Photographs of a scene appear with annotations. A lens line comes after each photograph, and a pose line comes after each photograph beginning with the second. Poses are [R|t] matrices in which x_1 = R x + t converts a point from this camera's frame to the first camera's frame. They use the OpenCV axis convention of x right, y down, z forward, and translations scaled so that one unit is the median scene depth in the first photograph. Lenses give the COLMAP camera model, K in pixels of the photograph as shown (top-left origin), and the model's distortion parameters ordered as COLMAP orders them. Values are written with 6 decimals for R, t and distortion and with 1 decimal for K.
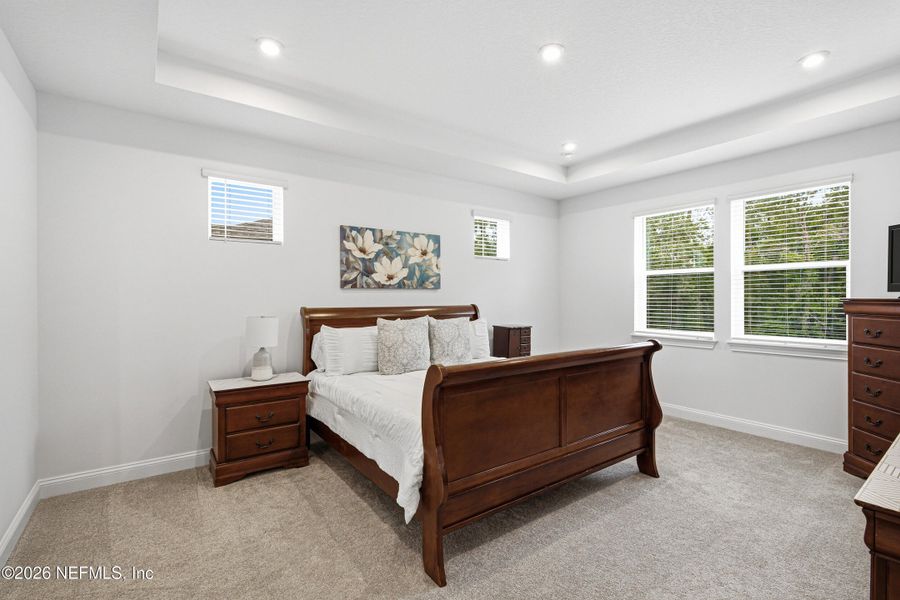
lens RADIAL K [[412.8, 0, 451.0], [0, 412.8, 302.3], [0, 0, 1]] dist [-0.003851, 0.000755]
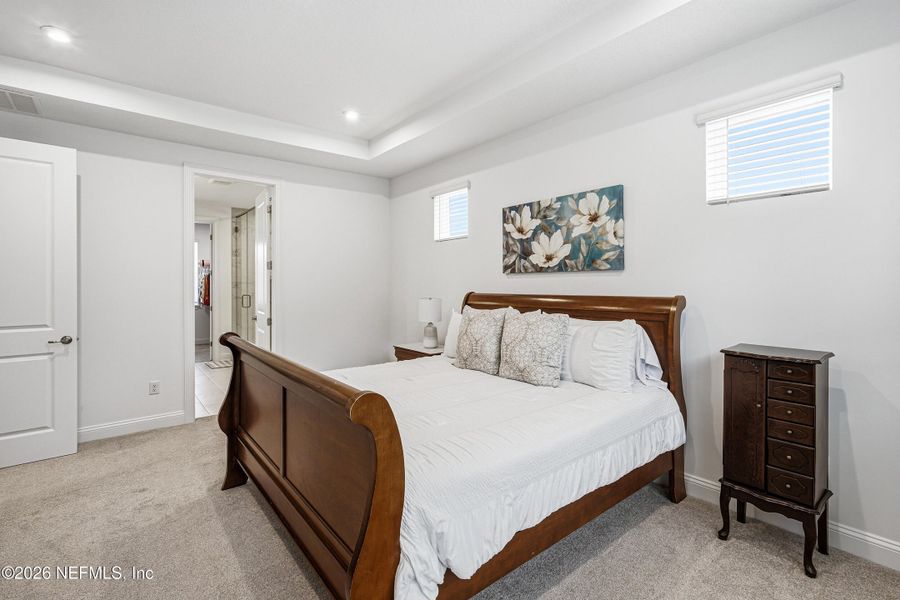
lens RADIAL K [[412.8, 0, 443.5], [0, 412.8, 279.6], [0, 0, 1]] dist [-0.003851, 0.000755]
pose [[0.039258, -0.002116, -0.999227, 0.649033], [-0.000921, 0.999997, -0.002154, -0.016886], [0.999229, 0.001005, 0.039256, 0.773654]]
